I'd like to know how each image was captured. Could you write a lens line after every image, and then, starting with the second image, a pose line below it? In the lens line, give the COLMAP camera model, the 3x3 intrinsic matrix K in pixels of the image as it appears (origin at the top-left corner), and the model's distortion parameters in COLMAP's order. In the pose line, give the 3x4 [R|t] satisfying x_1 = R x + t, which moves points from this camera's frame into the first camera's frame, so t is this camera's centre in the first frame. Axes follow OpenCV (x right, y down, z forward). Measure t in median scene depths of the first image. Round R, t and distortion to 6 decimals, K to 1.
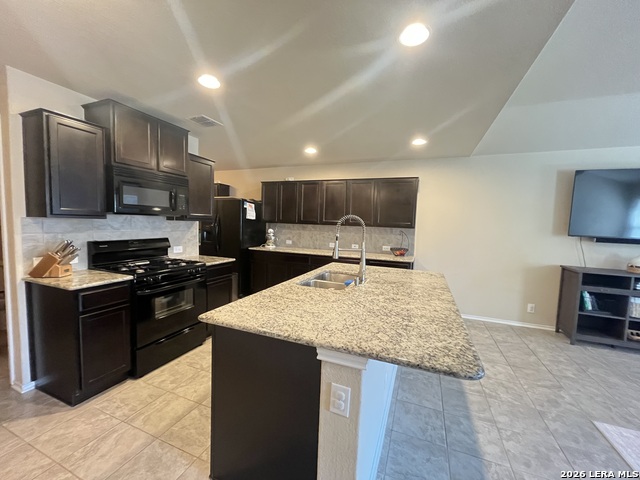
lens RADIAL K [[259.6, 0, 319.9], [0, 259.6, 240.7], [0, 0, 1]] dist [-0.002463, -0.000254]
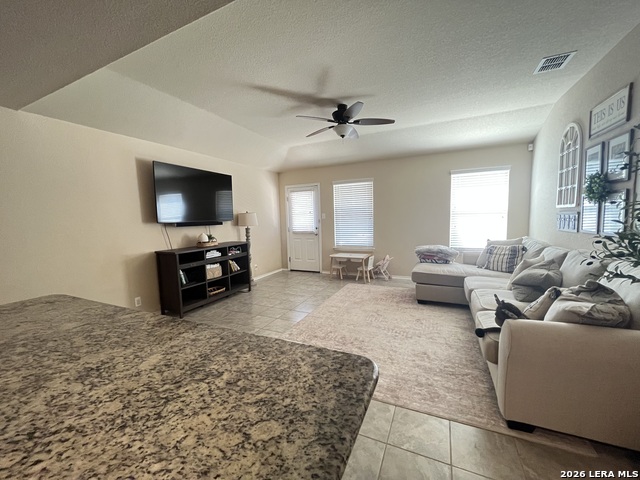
lens RADIAL K [[259.6, 0, 318.6], [0, 259.6, 240.5], [0, 0, 1]] dist [-0.002463, -0.000254]
pose [[0.060427, -0.127498, 0.989996, -0.131044], [0.103044, 0.987307, 0.120862, -0.015893], [-0.992840, 0.094710, 0.072798, 0.619017]]
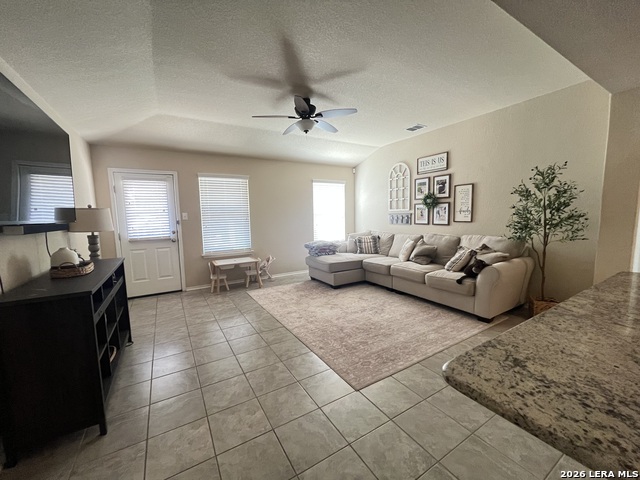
lens RADIAL K [[259.6, 0, 319.6], [0, 259.6, 240.3], [0, 0, 1]] dist [-0.002463, -0.000254]
pose [[-0.797155, -0.079258, 0.598550, 0.155560], [0.036787, 0.983129, 0.179176, -0.044571], [-0.602653, 0.164851, -0.780791, 1.153100]]
